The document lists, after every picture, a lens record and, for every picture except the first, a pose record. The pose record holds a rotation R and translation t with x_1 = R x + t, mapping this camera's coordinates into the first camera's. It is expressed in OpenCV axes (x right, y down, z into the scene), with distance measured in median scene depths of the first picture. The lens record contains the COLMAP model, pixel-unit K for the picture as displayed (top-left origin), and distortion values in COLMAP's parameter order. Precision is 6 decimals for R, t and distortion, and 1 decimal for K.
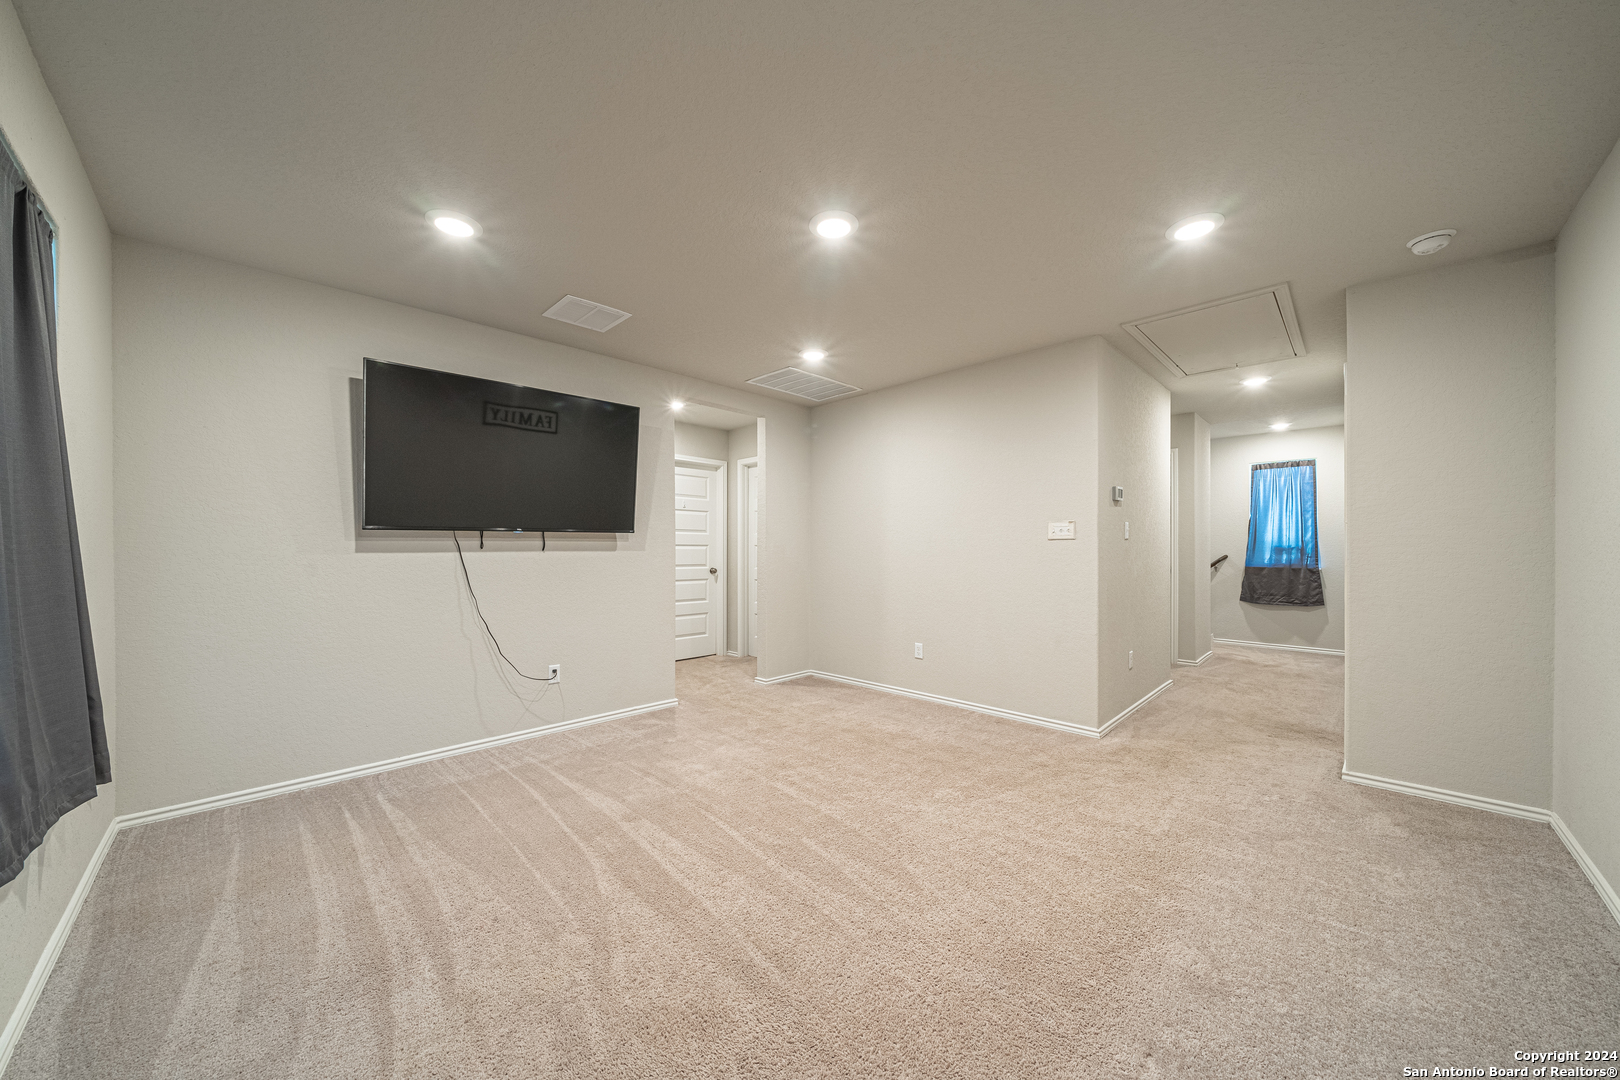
lens RADIAL K [[554.1, 0, 798.4], [0, 554.1, 549.6], [0, 0, 1]] dist [-0.008023, -0.000036]
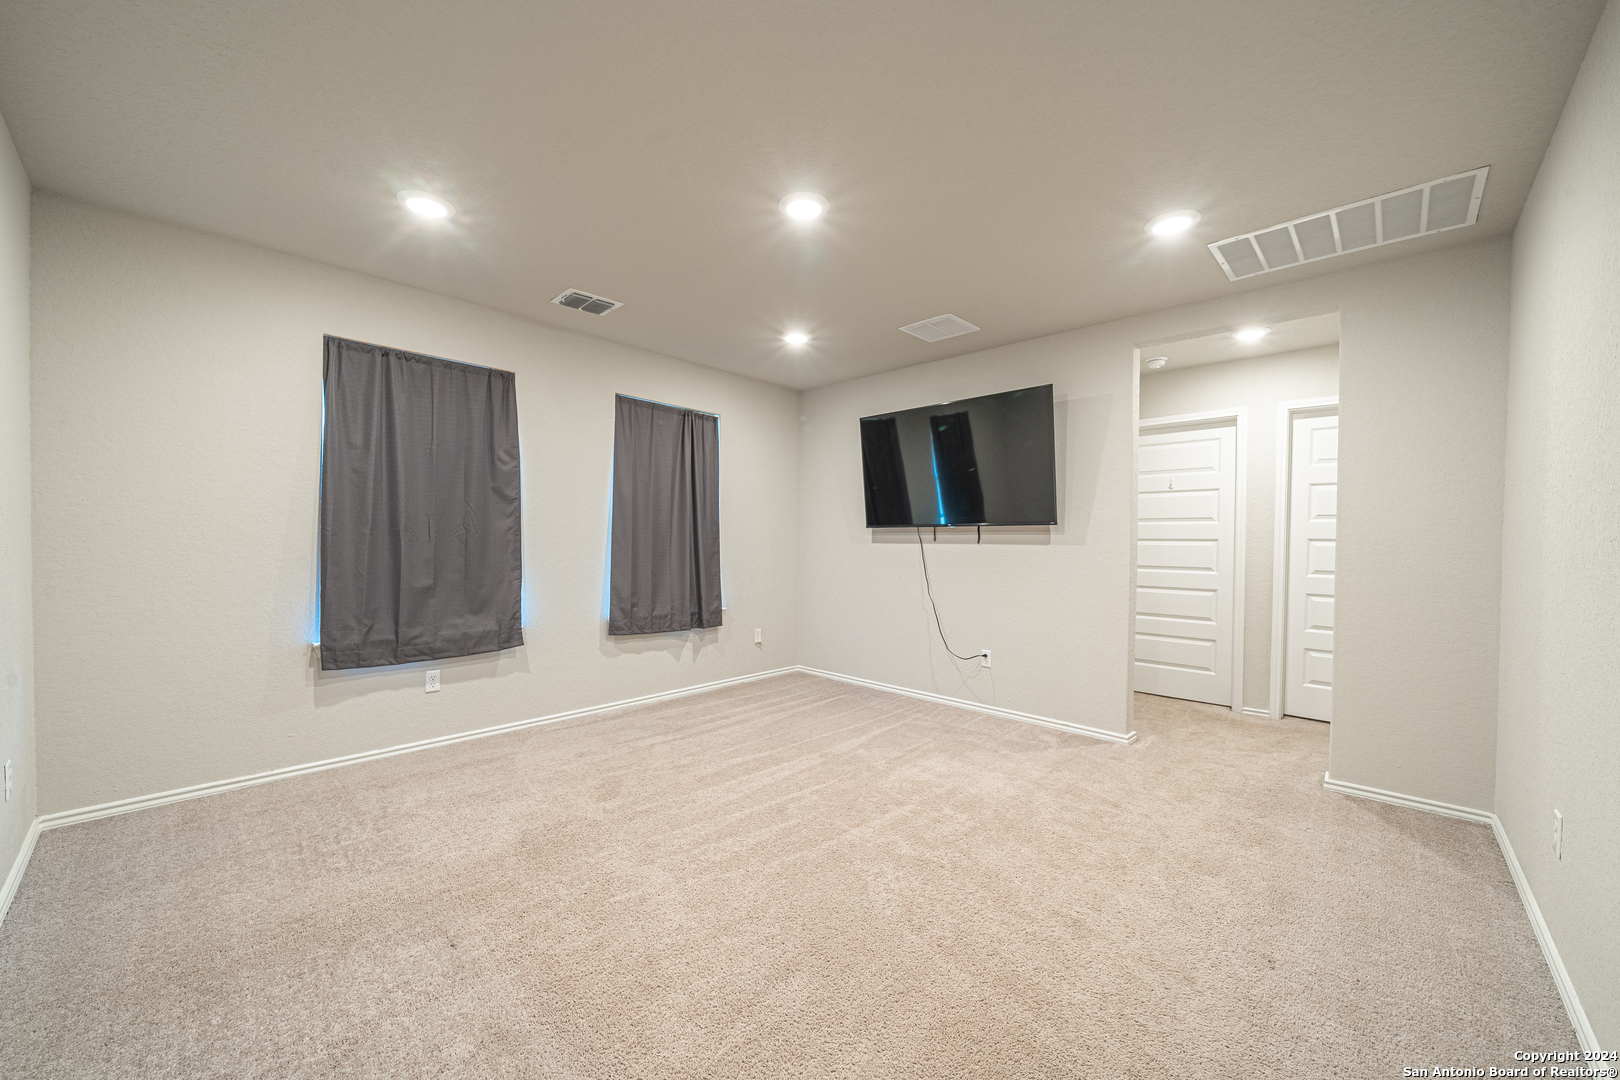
lens RADIAL K [[601.5, 0, 811.5], [0, 601.5, 549.9], [0, 0, 1]] dist [0.000079, -0.000061]
pose [[0.042020, 0.018174, -0.998951, 0.792442], [-0.011670, 0.999775, 0.017699, -0.002869], [0.999049, 0.010914, 0.042223, 0.682165]]
